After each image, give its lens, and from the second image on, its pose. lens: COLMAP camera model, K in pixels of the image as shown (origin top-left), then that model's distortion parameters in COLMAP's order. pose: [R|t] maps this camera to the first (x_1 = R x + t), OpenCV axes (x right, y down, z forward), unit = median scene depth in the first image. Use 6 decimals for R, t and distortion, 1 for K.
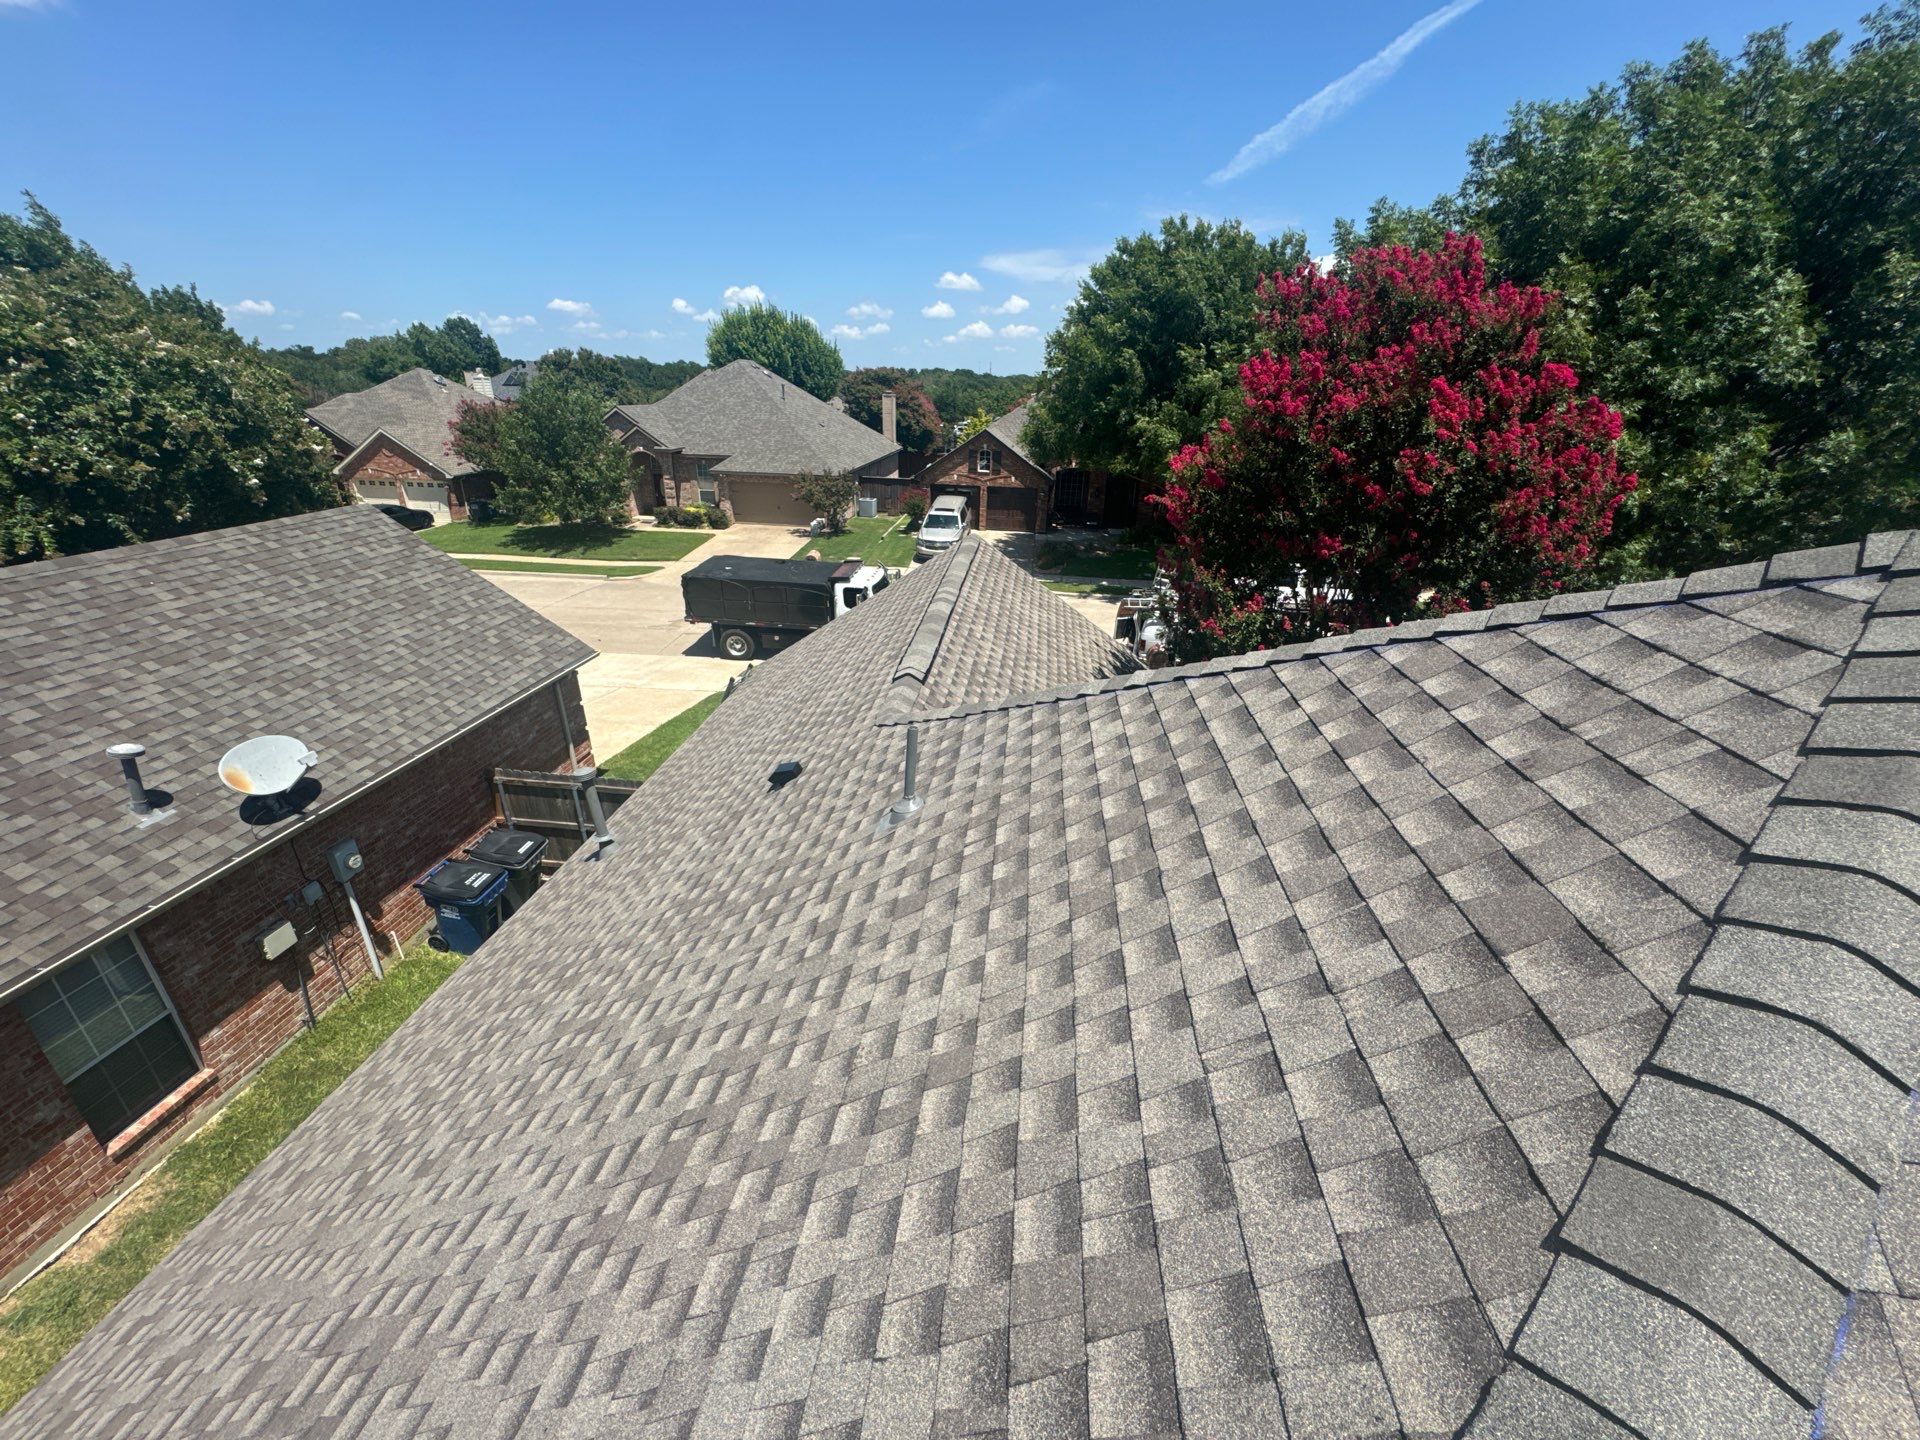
lens RADIAL K [[761.9, 0, 960.6], [0, 761.9, 725.9], [0, 0, 1]] dist [-0.003357, 0.000428]
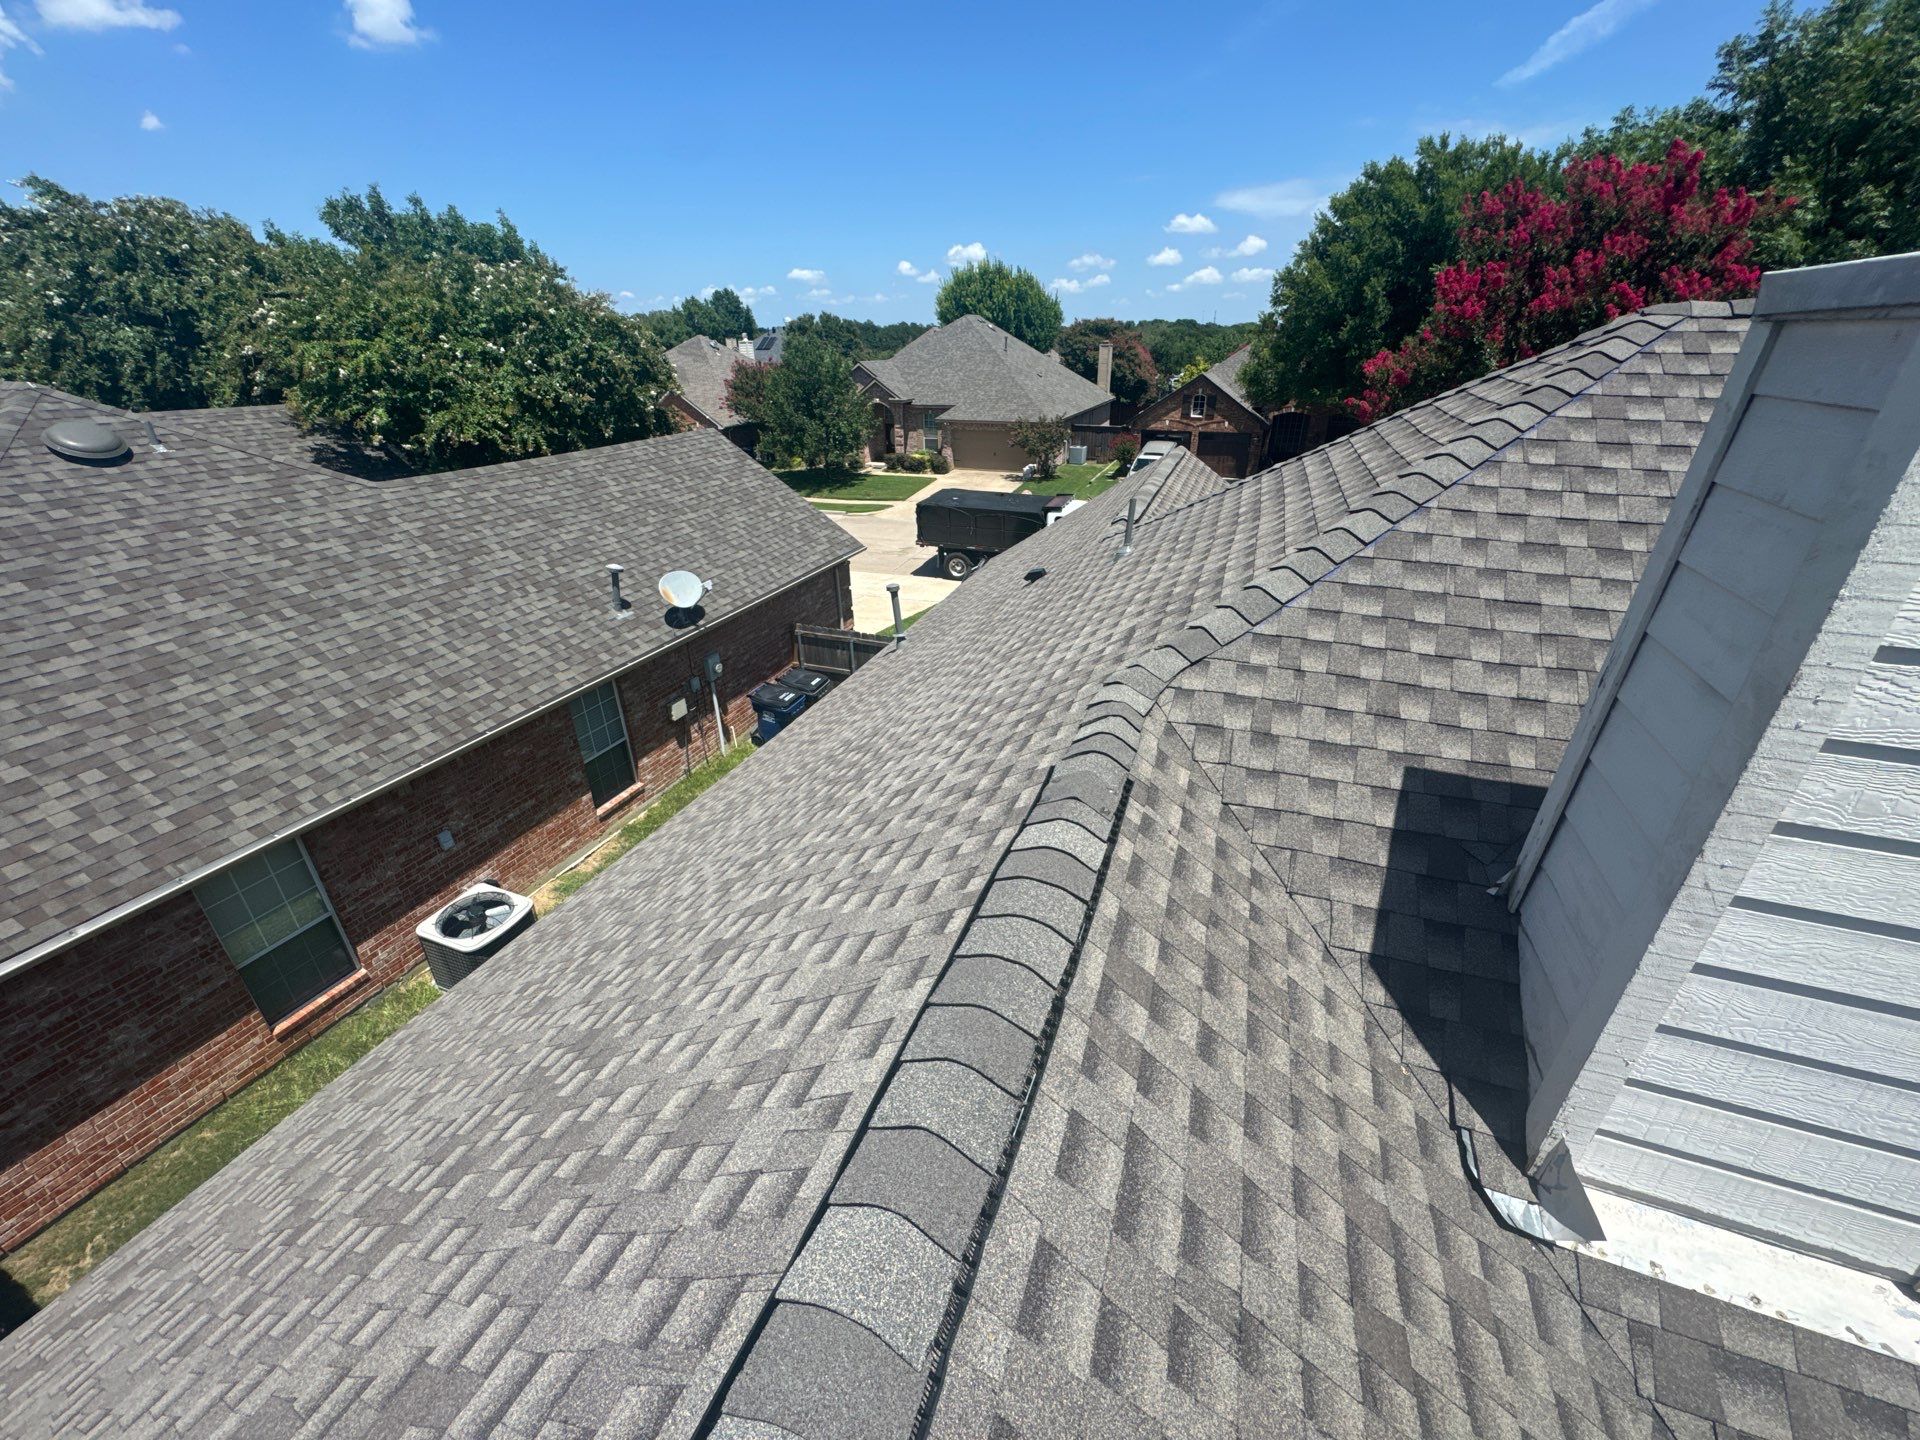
lens RADIAL K [[761.9, 0, 960.6], [0, 761.9, 725.9], [0, 0, 1]] dist [-0.003357, 0.000428]
pose [[0.967889, 0.082028, -0.237619, 0.002948], [-0.070754, 0.995943, 0.055606, 0.139172], [0.241216, -0.037008, 0.969766, -0.238808]]
